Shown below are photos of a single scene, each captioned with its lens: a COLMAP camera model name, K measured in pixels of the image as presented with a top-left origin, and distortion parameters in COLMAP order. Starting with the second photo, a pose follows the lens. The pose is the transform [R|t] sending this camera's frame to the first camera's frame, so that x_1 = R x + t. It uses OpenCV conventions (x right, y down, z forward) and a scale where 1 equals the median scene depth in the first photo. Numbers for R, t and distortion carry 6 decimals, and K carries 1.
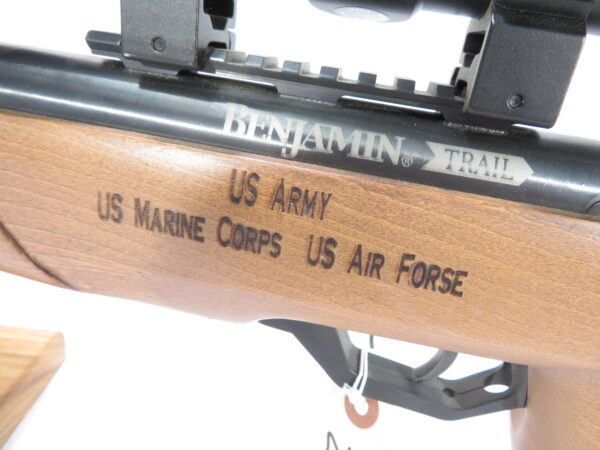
lens RADIAL K [[426.5, 0, 306.4], [0, 426.5, 226.7], [0, 0, 1]] dist [-0.002282, -0.007176]
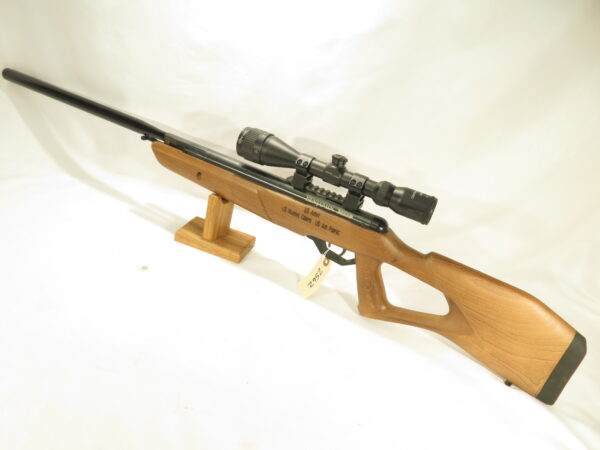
lens RADIAL K [[426.5, 0, 306.4], [0, 426.5, 226.7], [0, 0, 1]] dist [-0.002282, -0.007176]
pose [[0.954495, 0.192923, -0.227421, 1.190925], [-0.188993, 0.981198, 0.039146, -0.093445], [0.230697, 0.005617, 0.973009, -4.591024]]
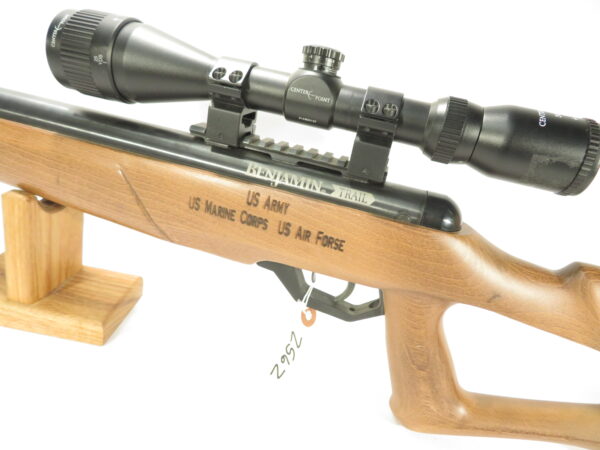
lens RADIAL K [[426.5, 0, 306.4], [0, 426.5, 226.7], [0, 0, 1]] dist [-0.002282, -0.007176]
pose [[0.996326, 0.067612, -0.052570, 0.265610], [-0.068622, 0.997487, -0.017654, 0.079195], [0.051245, 0.021197, 0.998461, -1.259158]]
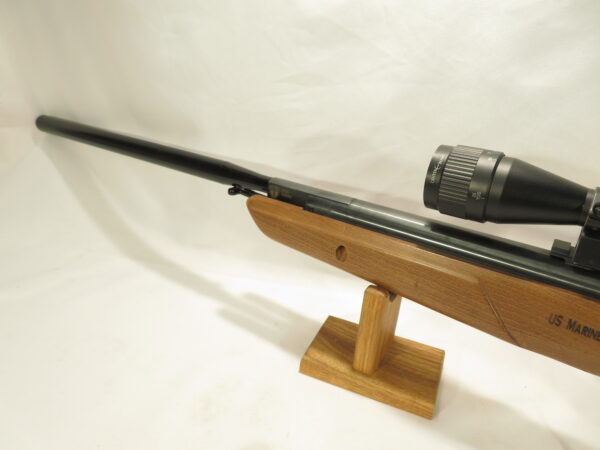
lens RADIAL K [[426.5, 0, 306.4], [0, 426.5, 226.7], [0, 0, 1]] dist [-0.002282, -0.007176]
pose [[0.906267, 0.083548, -0.414368, -0.809914], [-0.094726, 0.995482, -0.006461, -0.437941], [0.411956, 0.045106, 0.910087, -1.894364]]
